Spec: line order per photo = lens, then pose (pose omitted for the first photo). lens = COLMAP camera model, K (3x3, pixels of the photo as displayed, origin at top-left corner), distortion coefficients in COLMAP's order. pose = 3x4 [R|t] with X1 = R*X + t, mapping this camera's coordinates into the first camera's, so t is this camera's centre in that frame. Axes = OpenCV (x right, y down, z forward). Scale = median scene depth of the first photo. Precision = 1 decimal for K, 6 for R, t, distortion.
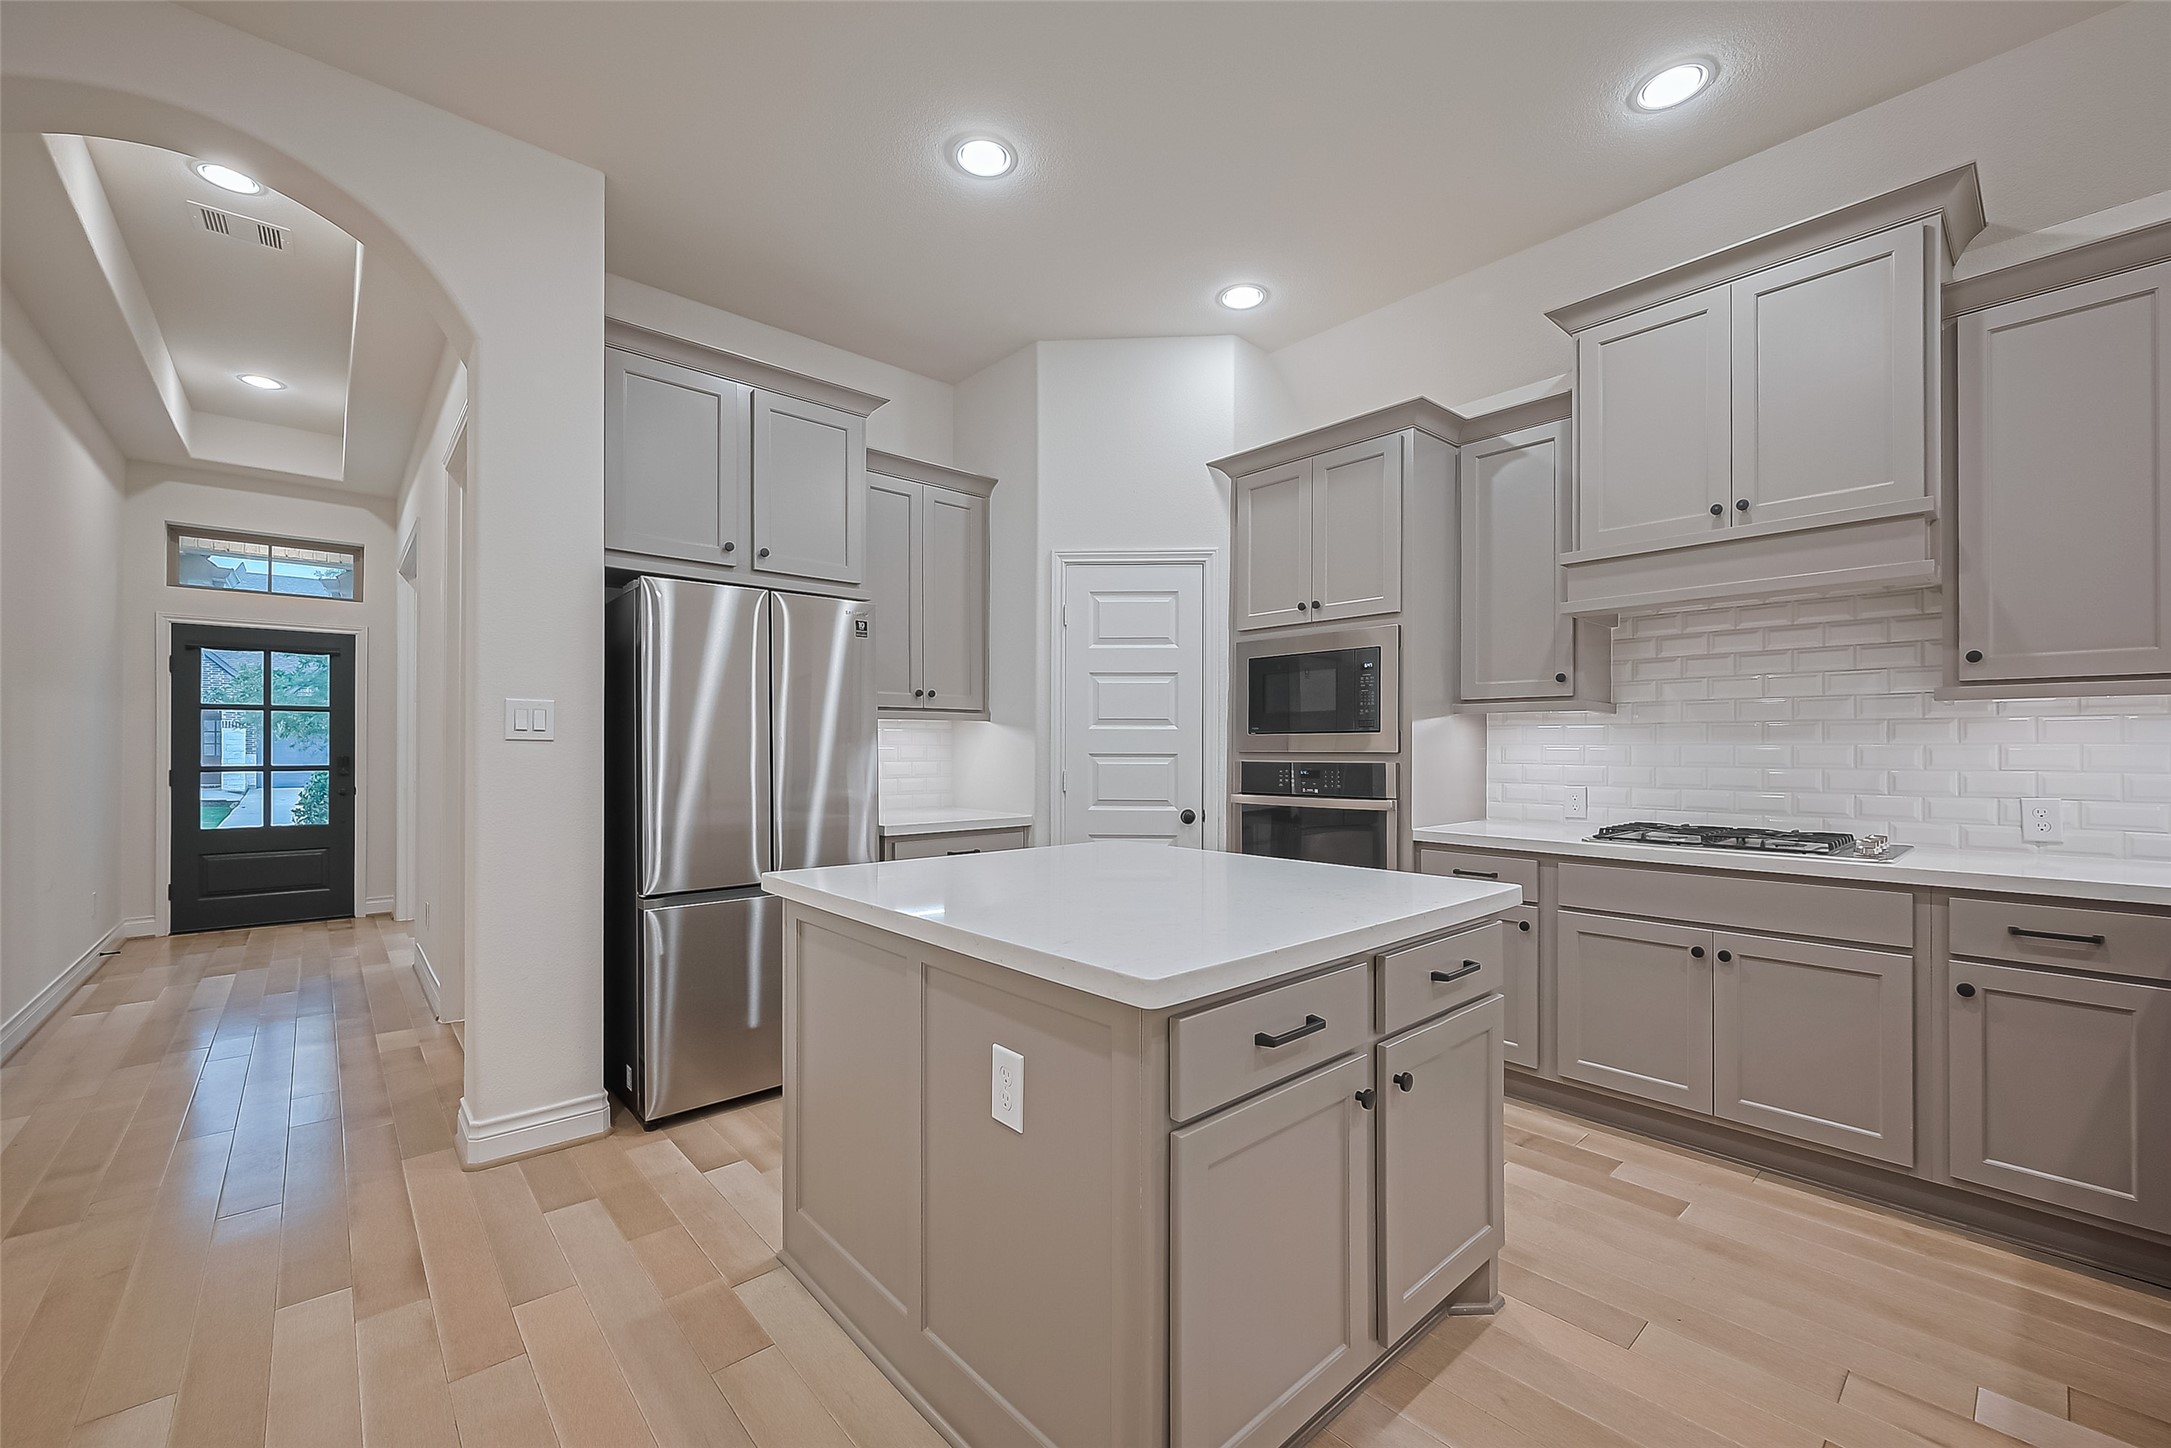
lens RADIAL K [[863.6, 0, 1098.5], [0, 863.6, 747.5], [0, 0, 1]] dist [0.000148, -0.000285]
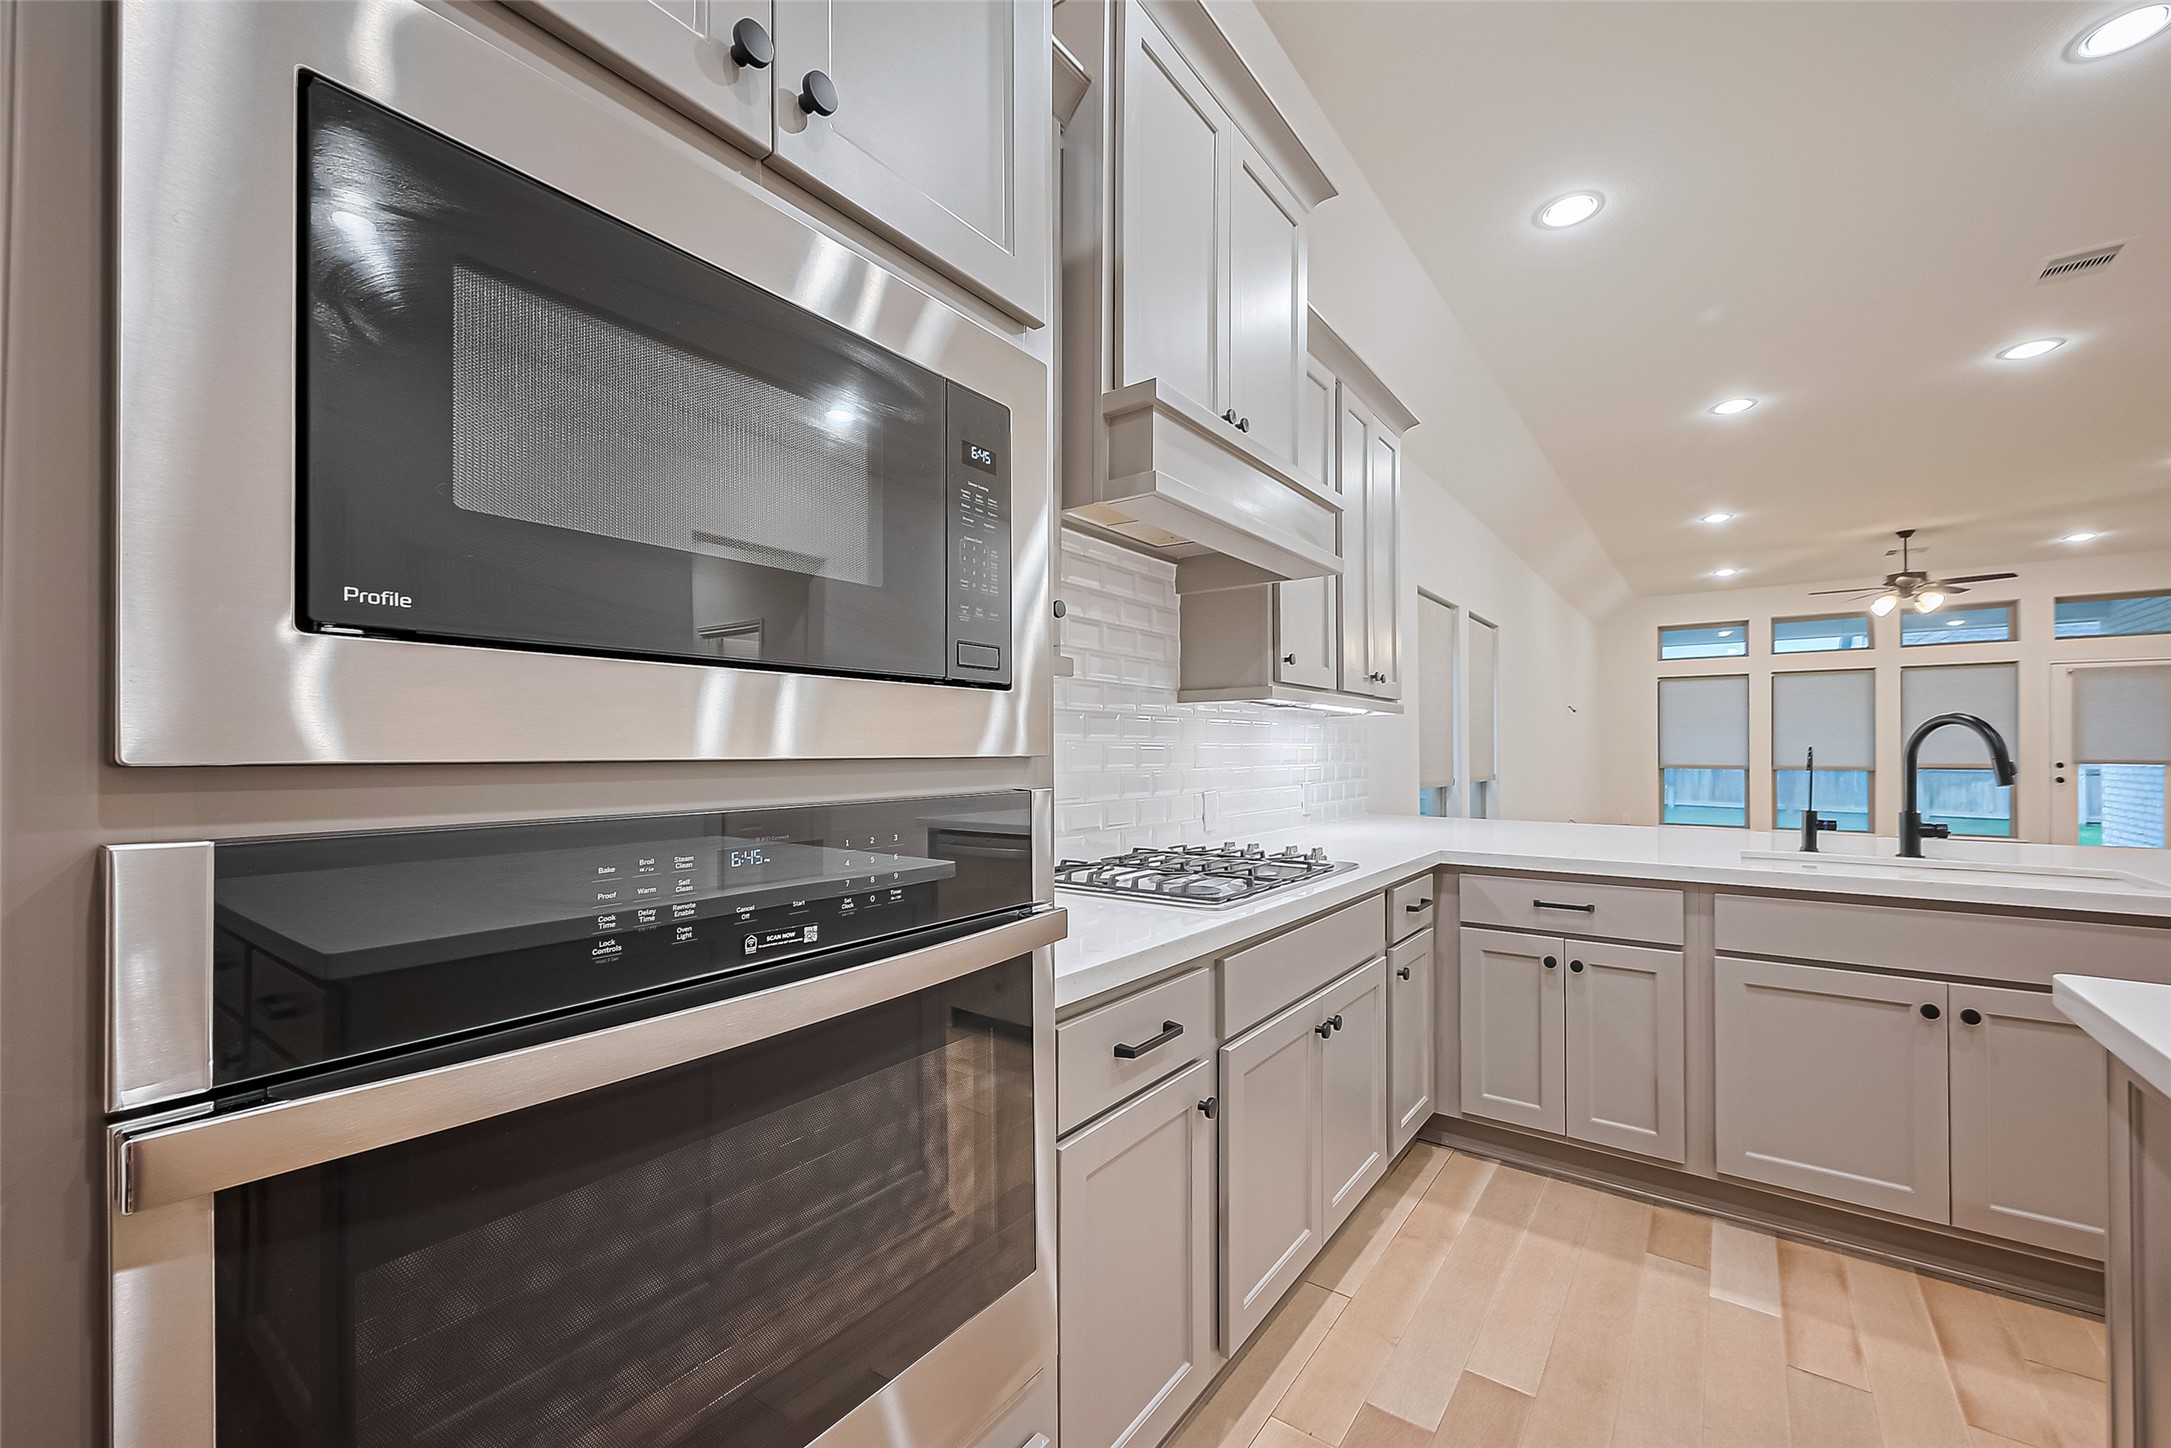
lens RADIAL K [[863.6, 0, 1104.8], [0, 863.6, 745.0], [0, 0, 1]] dist [0.000148, -0.000285]
pose [[-0.209444, 0.004710, 0.977809, 0.024333], [-0.003214, 0.999980, -0.005506, 0.003265], [-0.977815, -0.004296, -0.209425, 1.017244]]
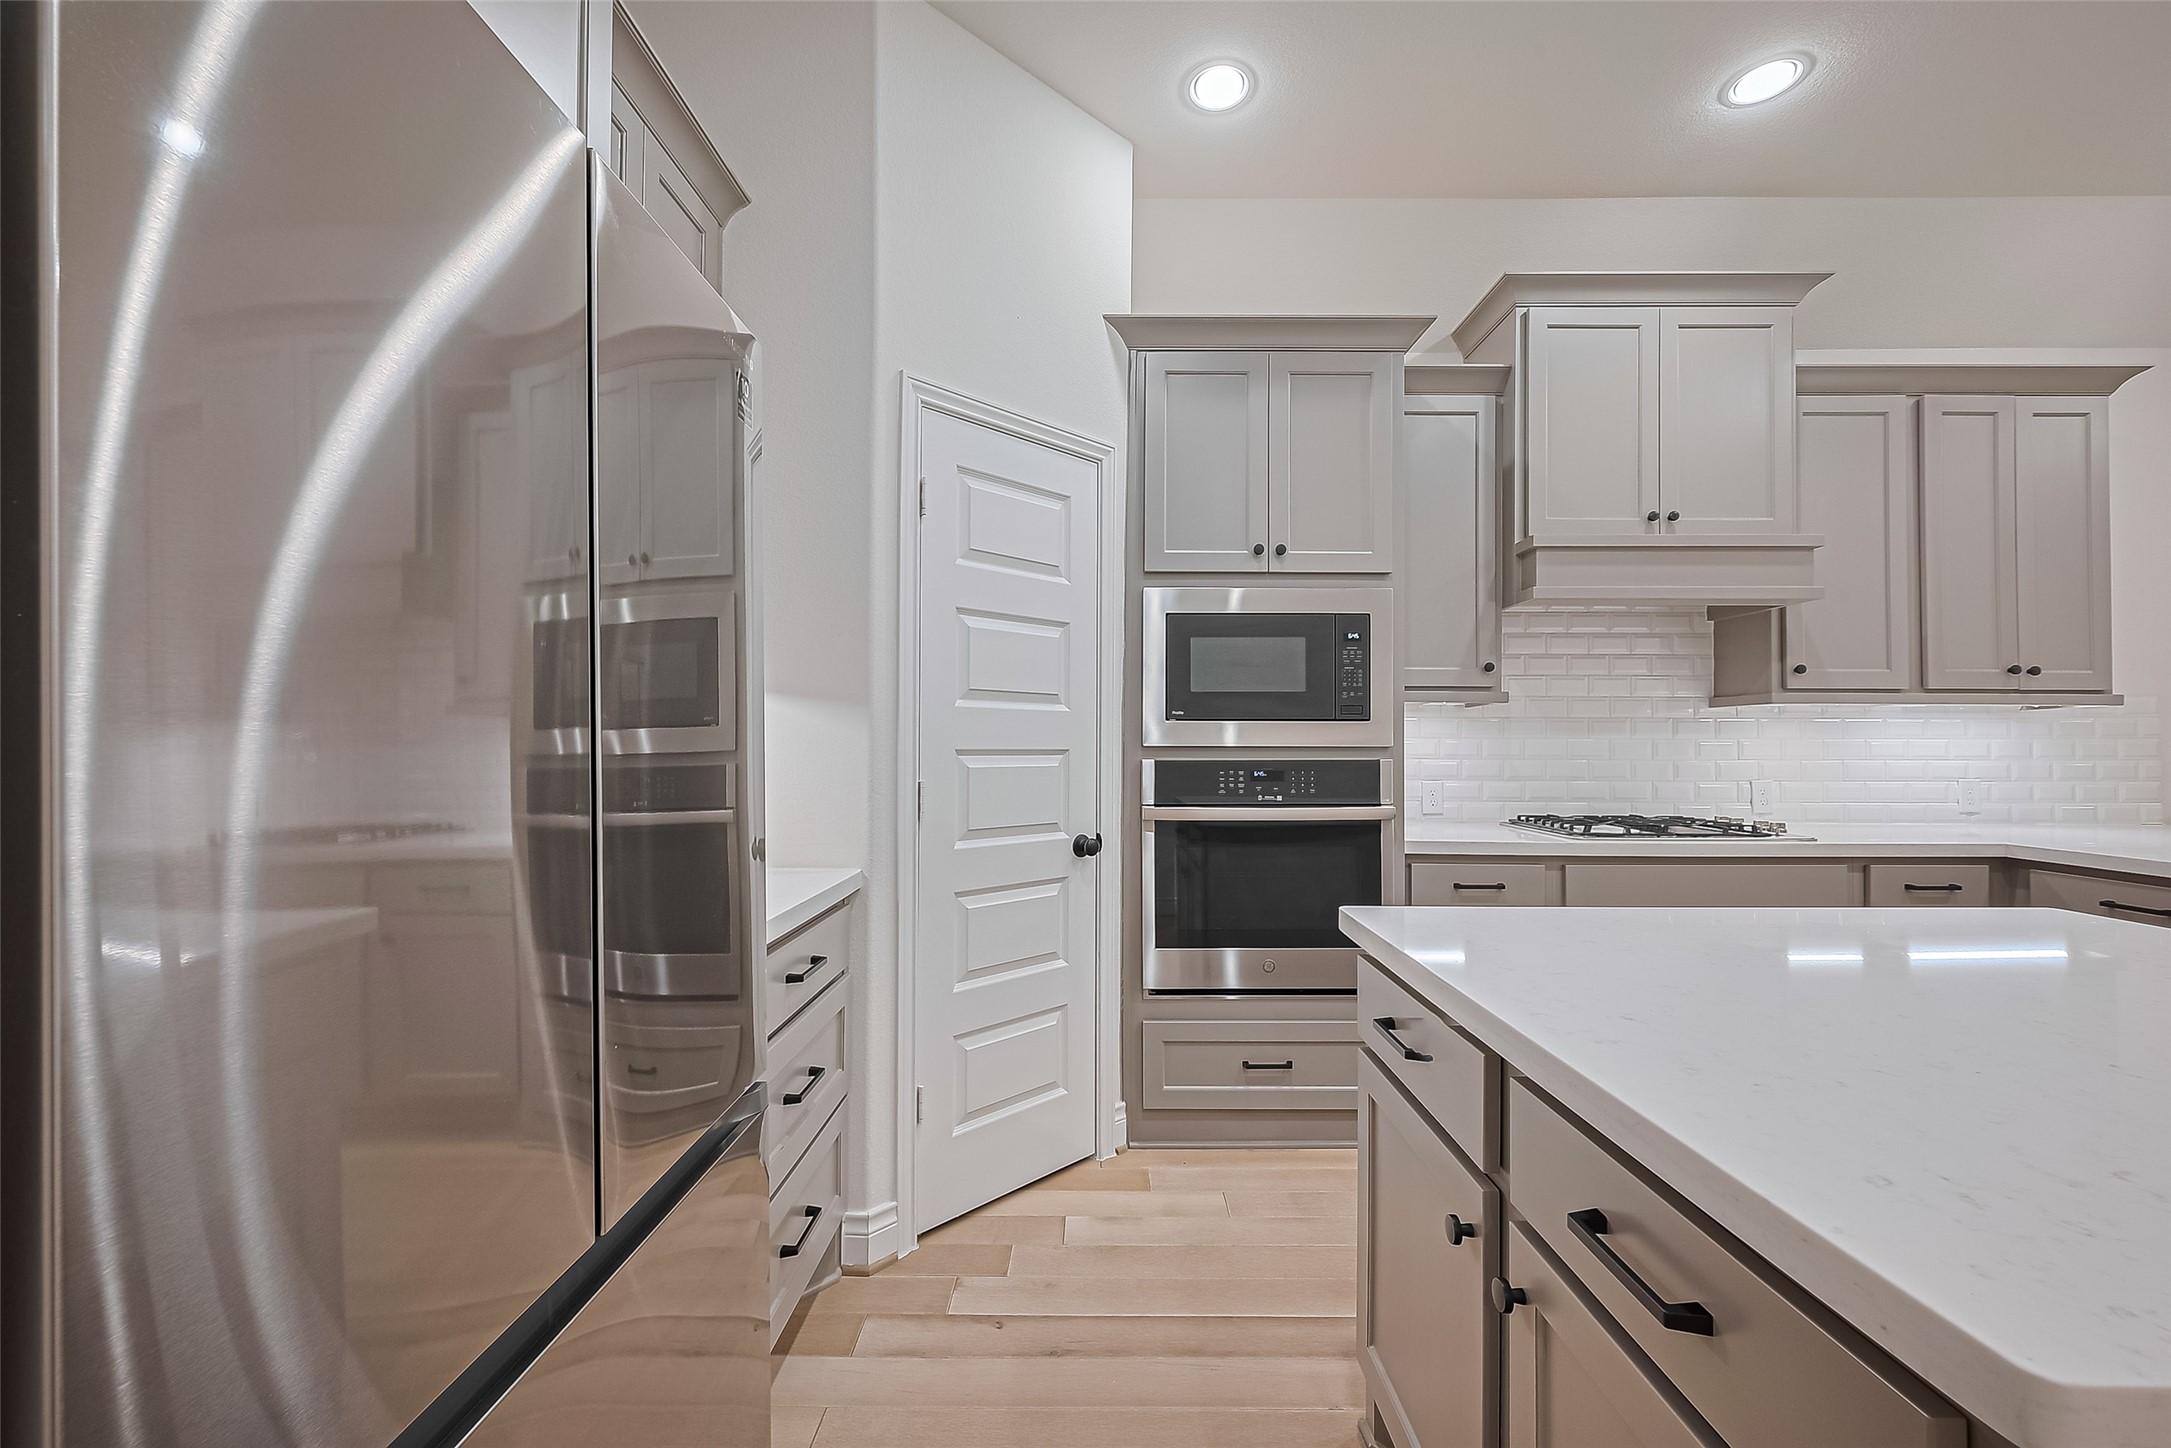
lens RADIAL K [[863.6, 0, 1101.0], [0, 863.6, 735.9], [0, 0, 1]] dist [0.000148, -0.000285]
pose [[0.678567, 0.004455, 0.734525, -0.420195], [-0.004123, 0.999989, -0.002256, -0.001488], [-0.734527, -0.001498, 0.678578, 0.630546]]
